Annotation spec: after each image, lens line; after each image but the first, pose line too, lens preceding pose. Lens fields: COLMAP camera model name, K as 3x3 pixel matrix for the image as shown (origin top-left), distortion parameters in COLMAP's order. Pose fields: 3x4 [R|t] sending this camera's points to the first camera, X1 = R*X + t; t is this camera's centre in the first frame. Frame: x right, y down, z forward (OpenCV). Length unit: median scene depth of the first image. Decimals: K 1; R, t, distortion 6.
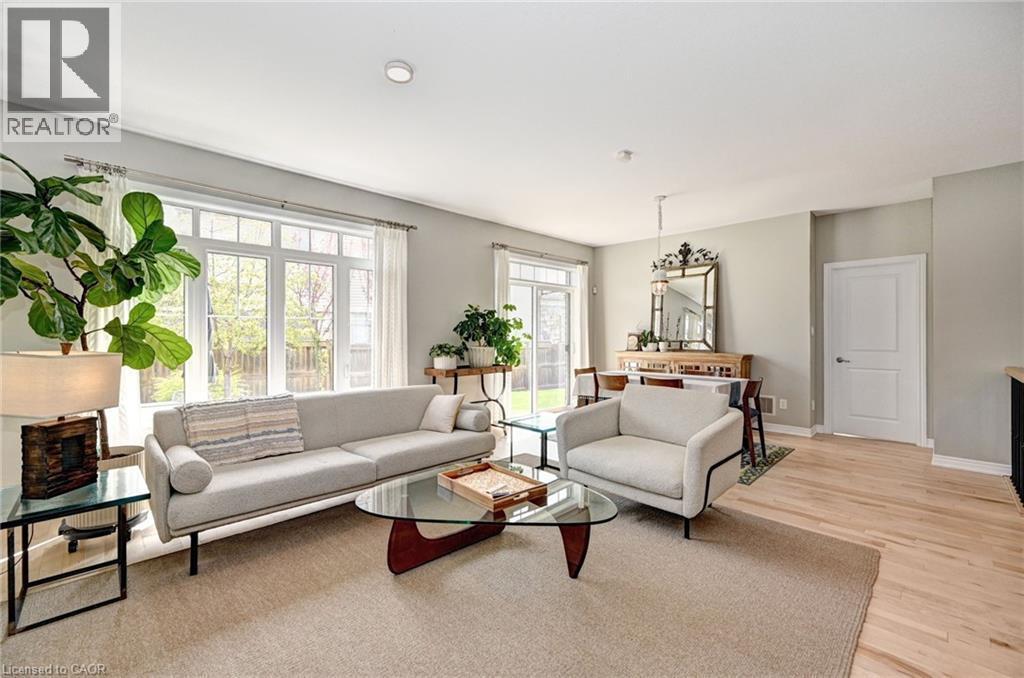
lens RADIAL K [[427.7, 0, 507.7], [0, 427.7, 335.7], [0, 0, 1]] dist [0.000561, -0.000010]
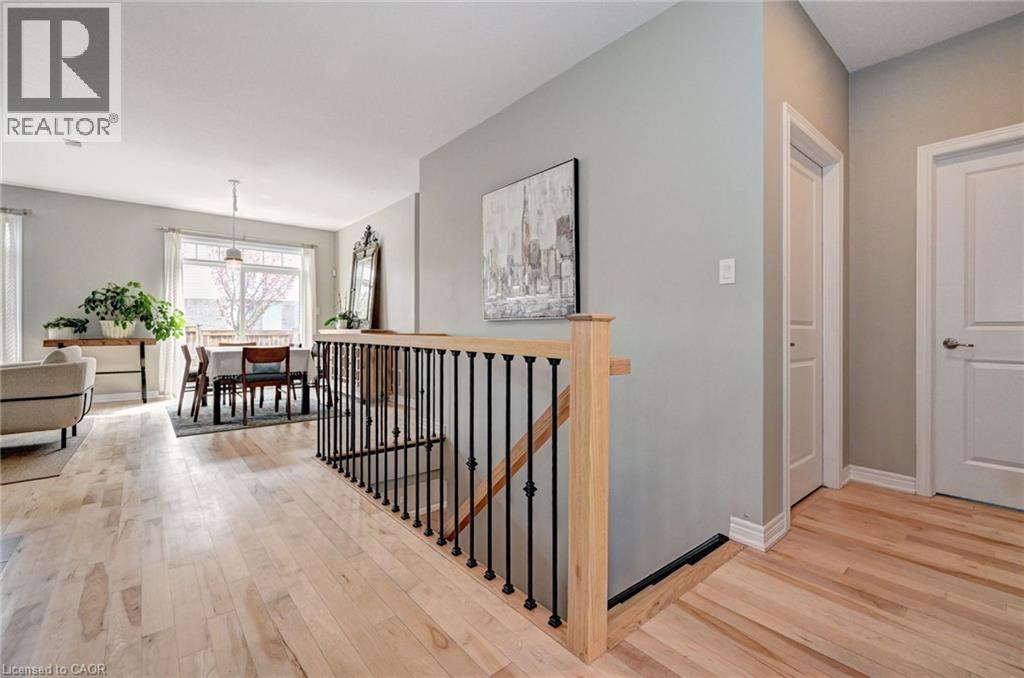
lens RADIAL K [[443.6, 0, 530.6], [0, 443.6, 330.5], [0, 0, 1]] dist [0.025467, -0.010068]
pose [[0.998253, 0.004125, -0.058948, 0.956581], [-0.004162, 0.999991, -0.000504, 0.041689], [0.058946, 0.000748, 0.998261, -0.072726]]
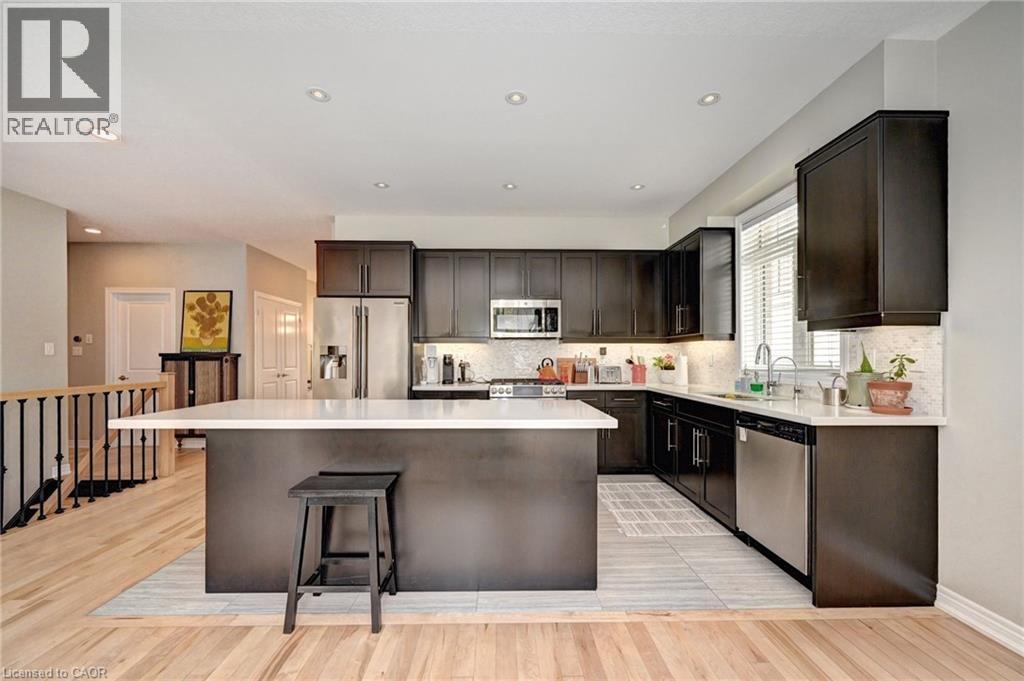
lens RADIAL K [[410.0, 0, 507.9], [0, 410.0, 357.6], [0, 0, 1]] dist [-0.000241, 0.000159]
pose [[-0.729776, 0.000140, 0.683686, 0.031767], [0.002816, 0.999992, 0.002801, 0.005929], [-0.683681, 0.003969, -0.729771, 0.288685]]
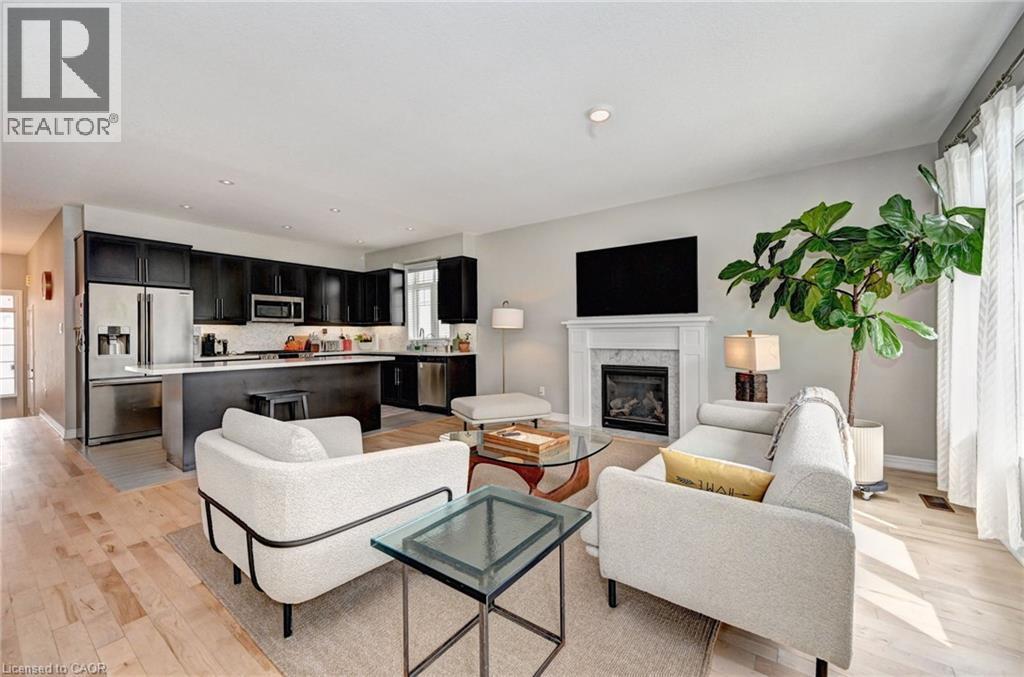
lens RADIAL K [[404.9, 0, 514.8], [0, 404.9, 335.7], [0, 0, 1]] dist [0.000343, 0.000143]
pose [[-0.986414, 0.009338, -0.164010, 0.078739], [0.008569, 0.999949, 0.005394, 0.008407], [0.164052, 0.003915, -0.986444, 0.899454]]
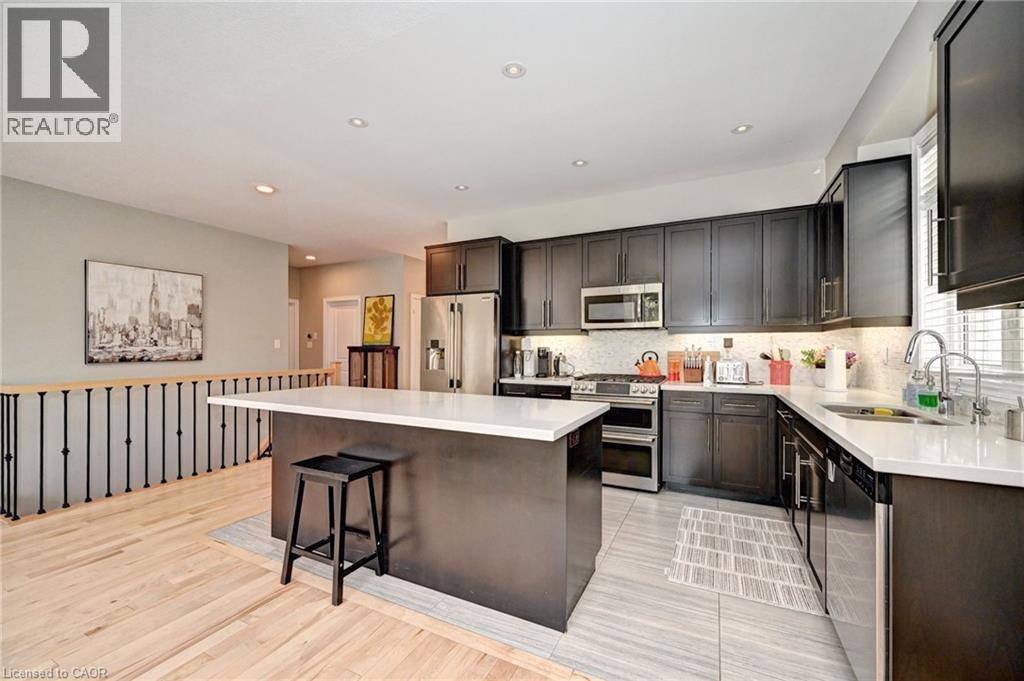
lens RADIAL K [[412.8, 0, 508.2], [0, 412.8, 347.2], [0, 0, 1]] dist [-0.001242, -0.000160]
pose [[-0.325448, 0.002532, 0.945556, -0.054027], [0.004265, 0.999990, -0.001209, 0.002320], [-0.945550, 0.003640, -0.325456, 0.104486]]
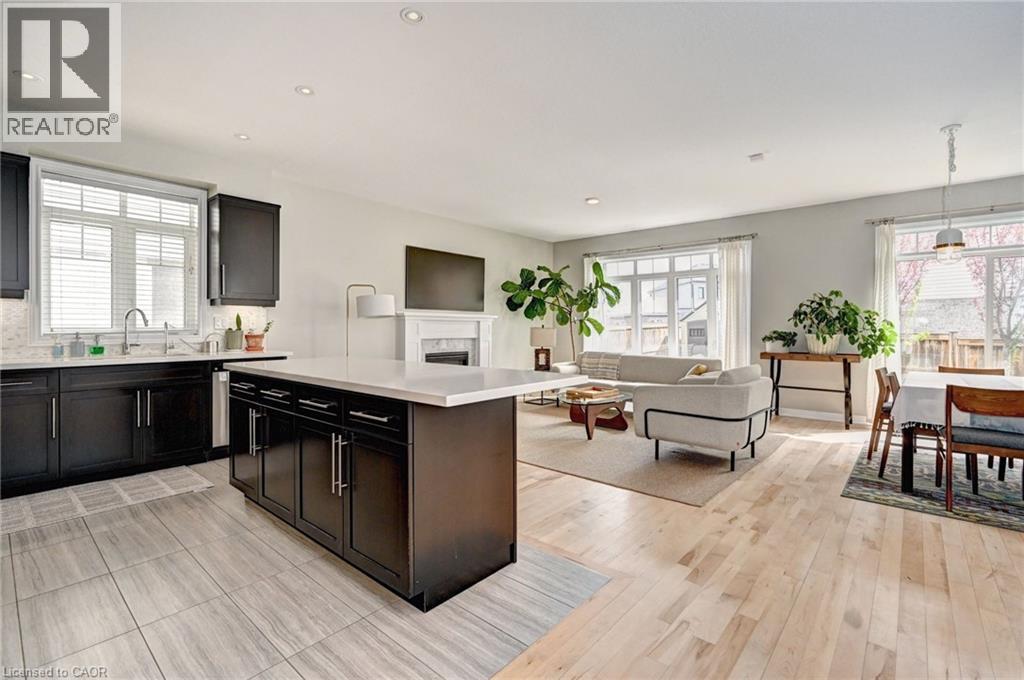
lens RADIAL K [[463.4, 0, 508.1], [0, 463.4, 331.4], [0, 0, 1]] dist [0.002415, -0.000079]
pose [[0.075617, 0.009710, -0.997090, 0.875568], [-0.007462, 0.999930, 0.009172, 0.012937], [0.997109, 0.006747, 0.075684, 0.168275]]
